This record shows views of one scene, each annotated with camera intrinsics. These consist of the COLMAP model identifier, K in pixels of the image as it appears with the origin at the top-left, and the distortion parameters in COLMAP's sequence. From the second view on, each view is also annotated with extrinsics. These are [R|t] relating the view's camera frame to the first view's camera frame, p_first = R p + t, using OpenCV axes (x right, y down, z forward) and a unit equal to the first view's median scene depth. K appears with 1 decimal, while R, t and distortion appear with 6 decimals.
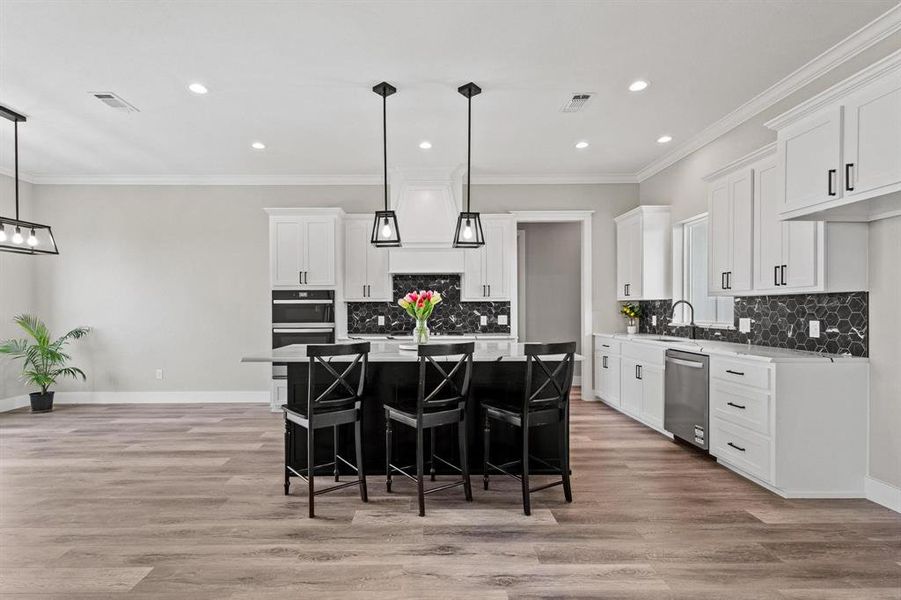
lens RADIAL K [[433.5, 0, 428.9], [0, 433.5, 311.8], [0, 0, 1]] dist [0.000057, -0.000100]
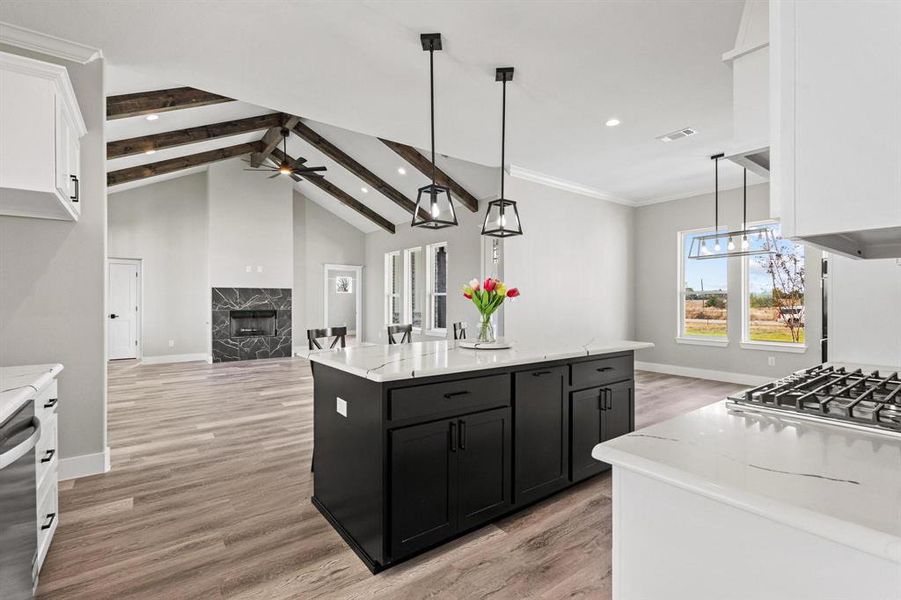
lens RADIAL K [[411.9, 0, 451.2], [0, 411.9, 300.6], [0, 0, 1]] dist [0.002690, -0.000373]
pose [[-0.802409, 0.004288, -0.596759, 0.364126], [-0.000812, 0.999965, 0.008277, -0.009766], [0.596774, 0.007126, -0.802378, 1.119523]]
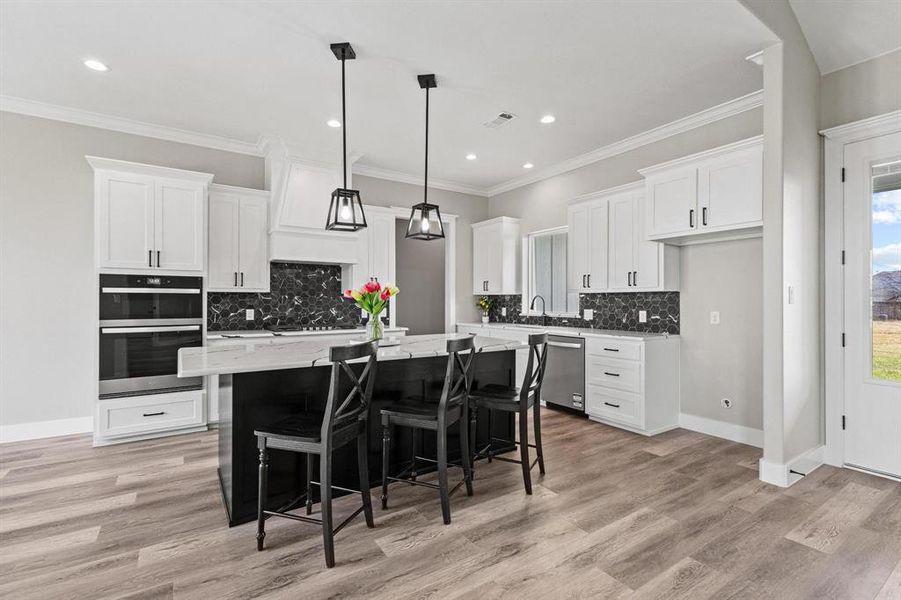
lens RADIAL K [[408.5, 0, 450.5], [0, 408.5, 300.0], [0, 0, 1]] dist [0.000991, -0.000327]
pose [[0.836578, 0.006554, 0.547809, -0.248517], [-0.001018, 0.999945, -0.010410, -0.000373], [-0.547848, 0.008151, 0.836538, 0.129255]]
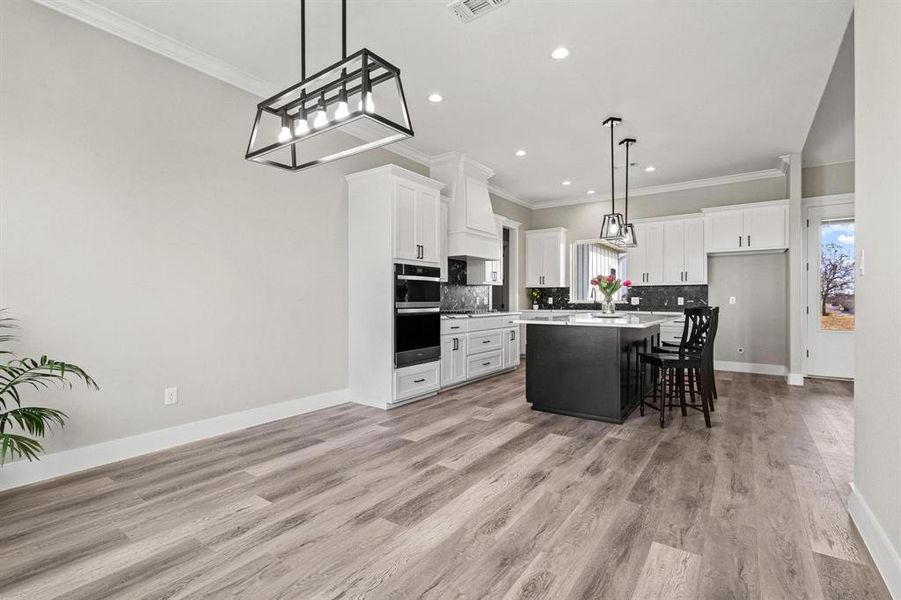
lens RADIAL K [[411.9, 0, 451.2], [0, 411.9, 300.6], [0, 0, 1]] dist [0.002690, -0.000373]
pose [[0.586700, 0.001405, 0.809803, -0.947361], [0.002369, 0.999991, -0.003451, 0.025969], [-0.809801, 0.003943, 0.586692, 0.443044]]
